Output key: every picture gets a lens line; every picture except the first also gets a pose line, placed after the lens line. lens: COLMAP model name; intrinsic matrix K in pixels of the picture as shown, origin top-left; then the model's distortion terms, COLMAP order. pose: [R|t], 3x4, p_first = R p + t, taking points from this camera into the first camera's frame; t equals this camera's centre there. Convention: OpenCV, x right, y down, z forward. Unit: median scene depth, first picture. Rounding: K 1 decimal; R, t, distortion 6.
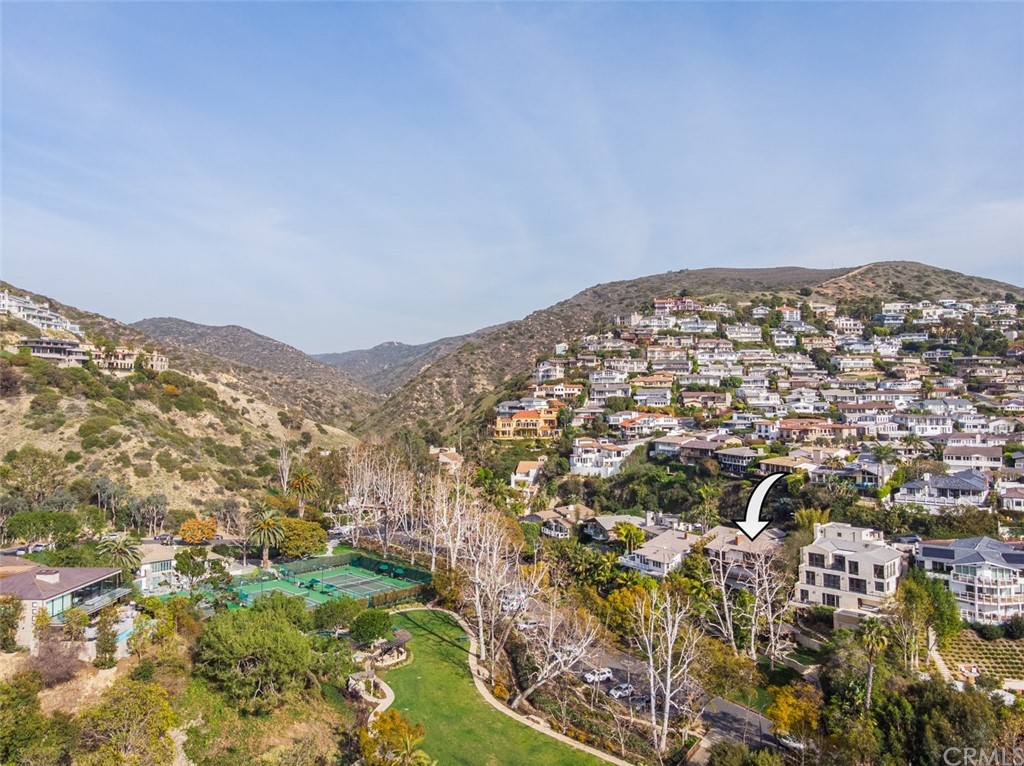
lens RADIAL K [[774.4, 0, 512.0], [0, 774.4, 383.0], [0, 0, 1]] dist [-0.006987, 0.068779]
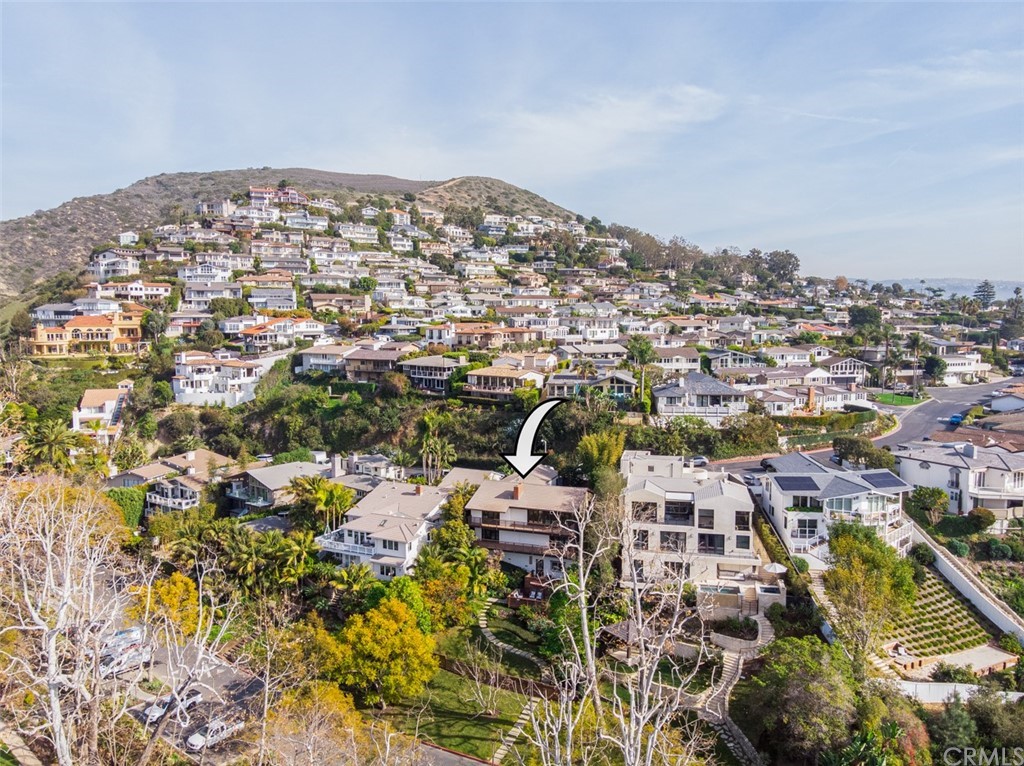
lens RADIAL K [[774.4, 0, 512.0], [0, 774.4, 383.0], [0, 0, 1]] dist [-0.006987, 0.068779]
pose [[0.854844, -0.043803, 0.517032, -0.019396], [-0.008594, 0.995099, 0.098513, 0.024922], [-0.518813, -0.088657, 0.850278, 0.230938]]
